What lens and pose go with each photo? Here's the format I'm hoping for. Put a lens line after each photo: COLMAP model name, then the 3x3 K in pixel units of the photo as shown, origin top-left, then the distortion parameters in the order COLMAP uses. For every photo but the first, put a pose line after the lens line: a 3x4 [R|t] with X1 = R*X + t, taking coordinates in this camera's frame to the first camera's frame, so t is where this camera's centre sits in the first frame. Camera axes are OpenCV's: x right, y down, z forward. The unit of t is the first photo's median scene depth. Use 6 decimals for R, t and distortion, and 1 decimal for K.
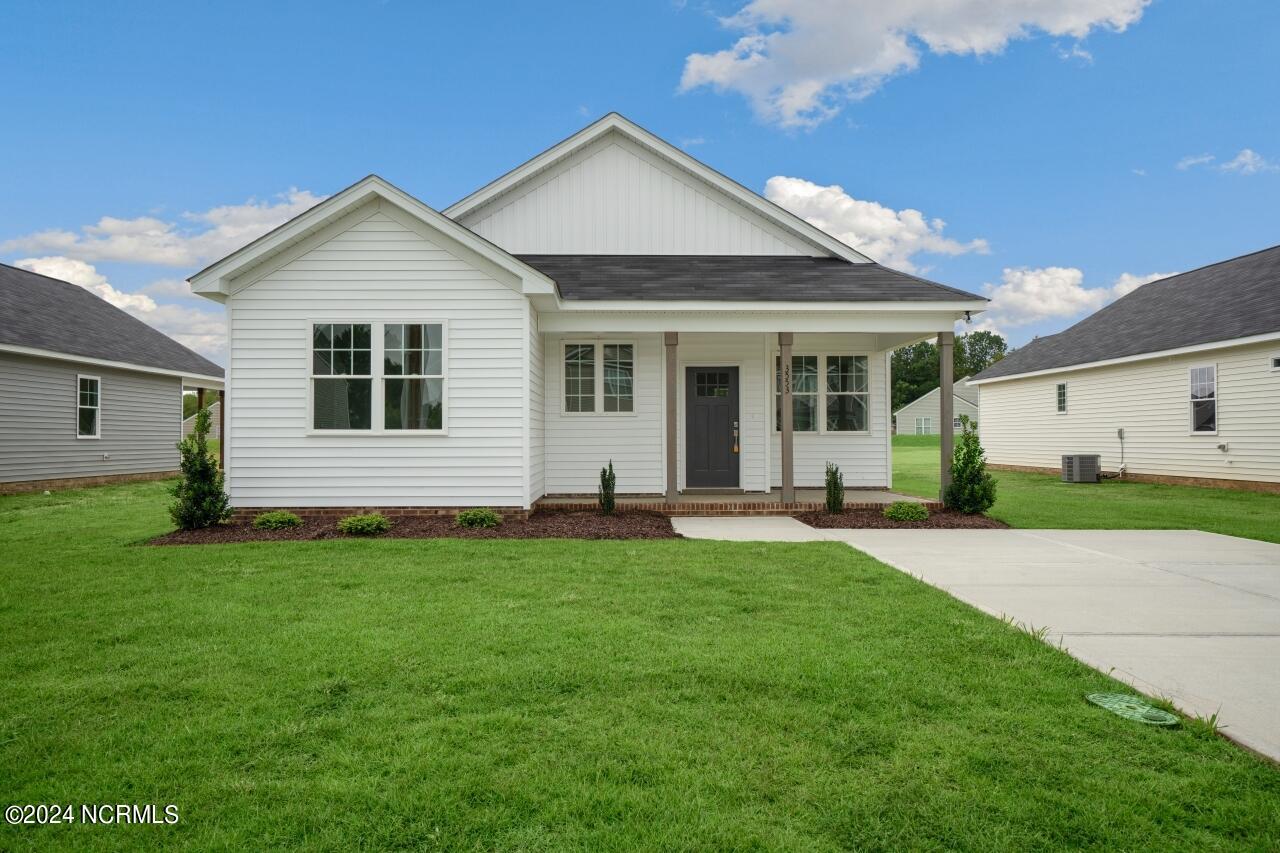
lens RADIAL K [[897.8, 0, 638.4], [0, 897.8, 419.8], [0, 0, 1]] dist [0.025195, 0.002360]
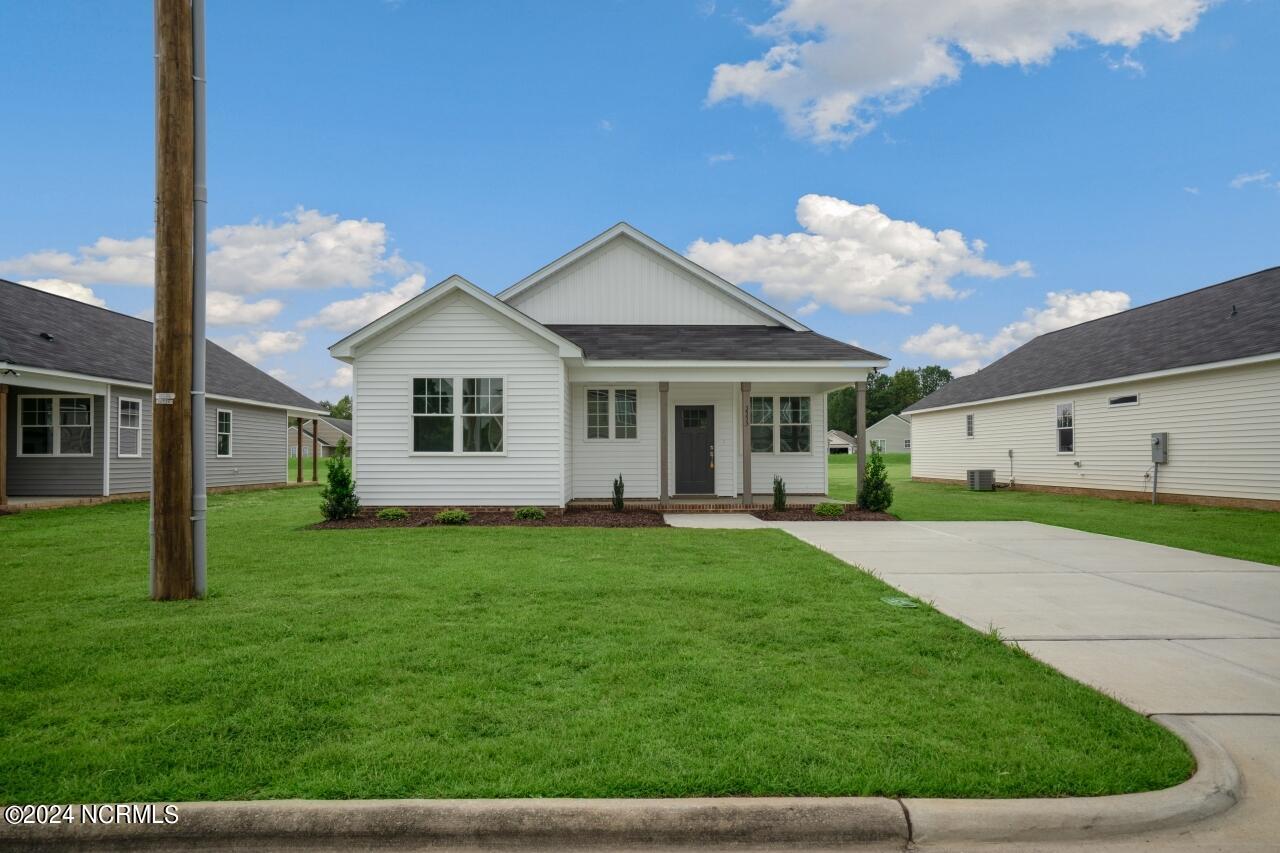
lens RADIAL K [[762.1, 0, 639.8], [0, 762.1, 443.7], [0, 0, 1]] dist [-0.006697, -0.000293]
pose [[0.999996, -0.000342, -0.002886, 0.002590], [0.000352, 0.999993, 0.003658, -0.005747], [0.002885, -0.003659, 0.999989, -0.190543]]
